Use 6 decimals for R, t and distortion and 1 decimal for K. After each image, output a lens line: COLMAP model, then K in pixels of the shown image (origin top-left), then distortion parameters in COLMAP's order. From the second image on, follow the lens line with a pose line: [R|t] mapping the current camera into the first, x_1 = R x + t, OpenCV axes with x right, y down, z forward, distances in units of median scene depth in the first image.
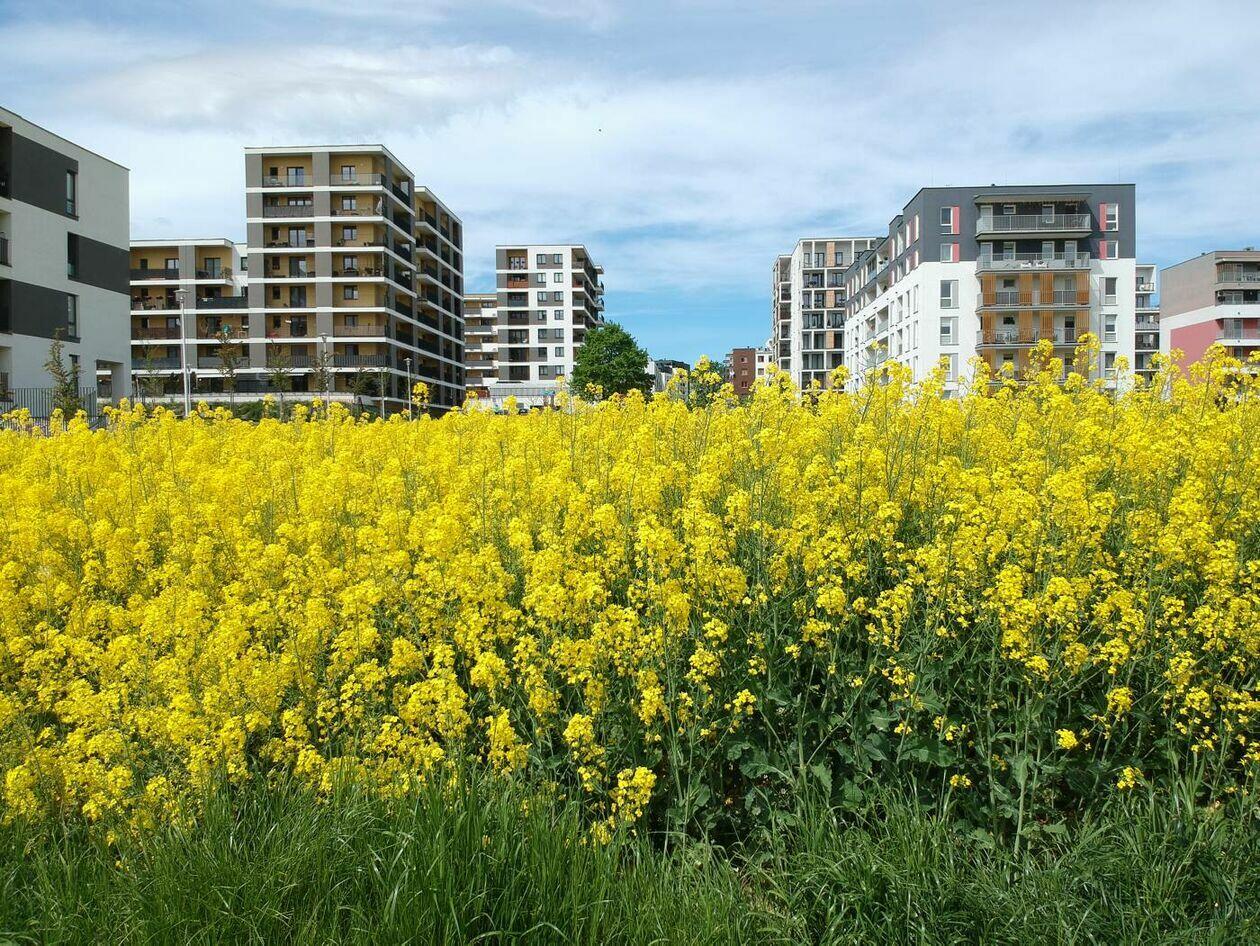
lens RADIAL K [[937.7, 0, 630.0], [0, 937.7, 473.0], [0, 0, 1]] dist [0.086249, -0.149262]
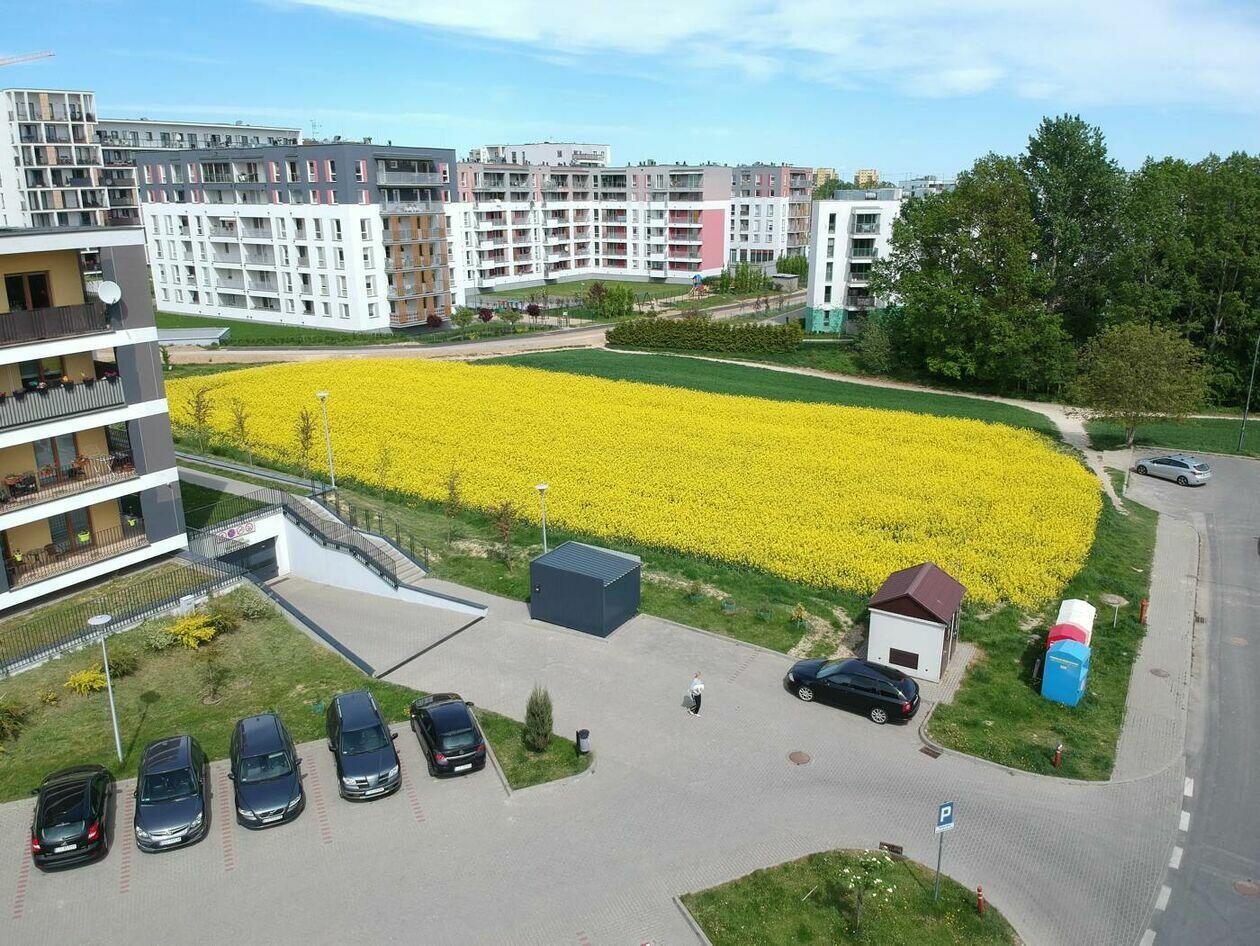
lens RADIAL K [[925.7, 0, 630.0], [0, 925.7, 473.0], [0, 0, 1]] dist [0.185066, -0.350249]
pose [[0.463347, -0.256446, 0.848260, -0.550601], [0.020740, 0.960089, 0.278925, -0.175981], [-0.885934, -0.111646, 0.450173, 0.033996]]
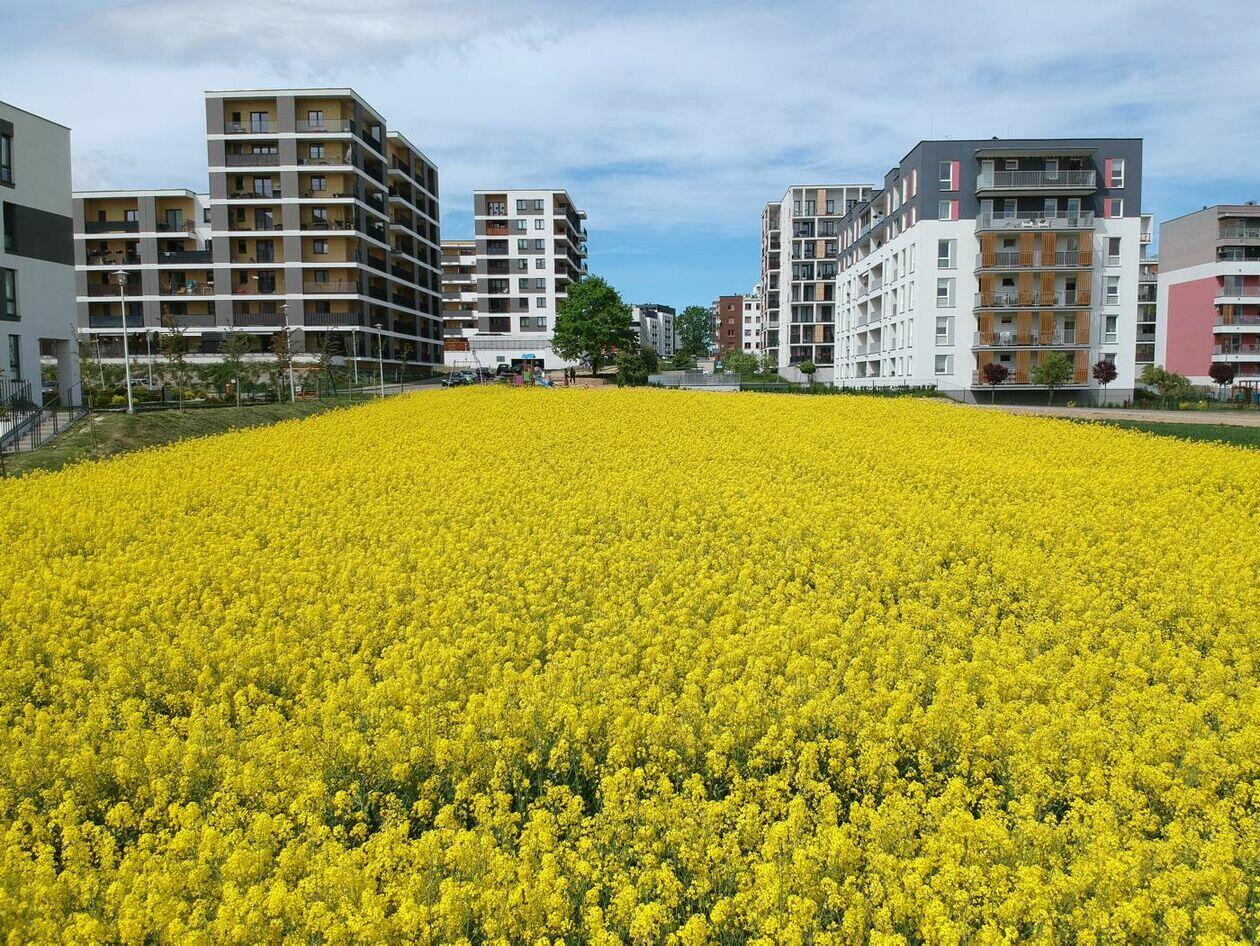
lens RADIAL K [[942.2, 0, 630.0], [0, 942.2, 473.0], [0, 0, 1]] dist [0.071178, -0.124813]
pose [[0.999866, -0.001889, 0.016232, 0.000431], [0.000878, 0.998074, 0.062026, -0.021950], [-0.016318, -0.062003, 0.997943, 0.025822]]
